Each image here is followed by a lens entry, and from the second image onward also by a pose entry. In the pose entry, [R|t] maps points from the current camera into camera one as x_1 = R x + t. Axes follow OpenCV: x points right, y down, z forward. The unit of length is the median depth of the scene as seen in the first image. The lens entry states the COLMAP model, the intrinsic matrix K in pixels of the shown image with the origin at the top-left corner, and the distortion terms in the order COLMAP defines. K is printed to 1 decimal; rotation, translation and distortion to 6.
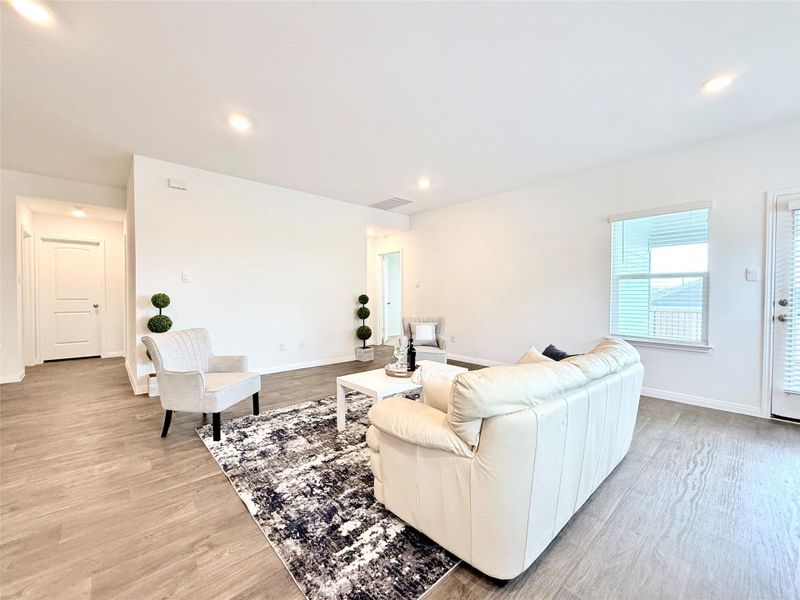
lens RADIAL K [[328.5, 0, 400.8], [0, 328.5, 300.7], [0, 0, 1]] dist [-0.003980, 0.000650]
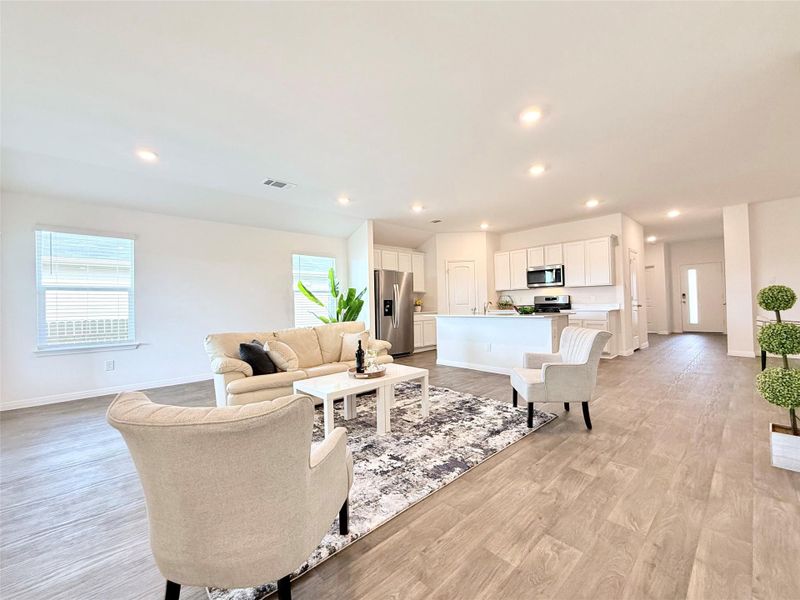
lens RADIAL K [[320.1, 0, 399.8], [0, 320.1, 301.9], [0, 0, 1]] dist [-0.001814, -0.000369]
pose [[-0.999767, 0.021399, -0.003003, -0.094561], [0.021339, 0.999597, 0.018746, -0.024122], [0.003403, 0.018678, -0.999820, 2.028383]]
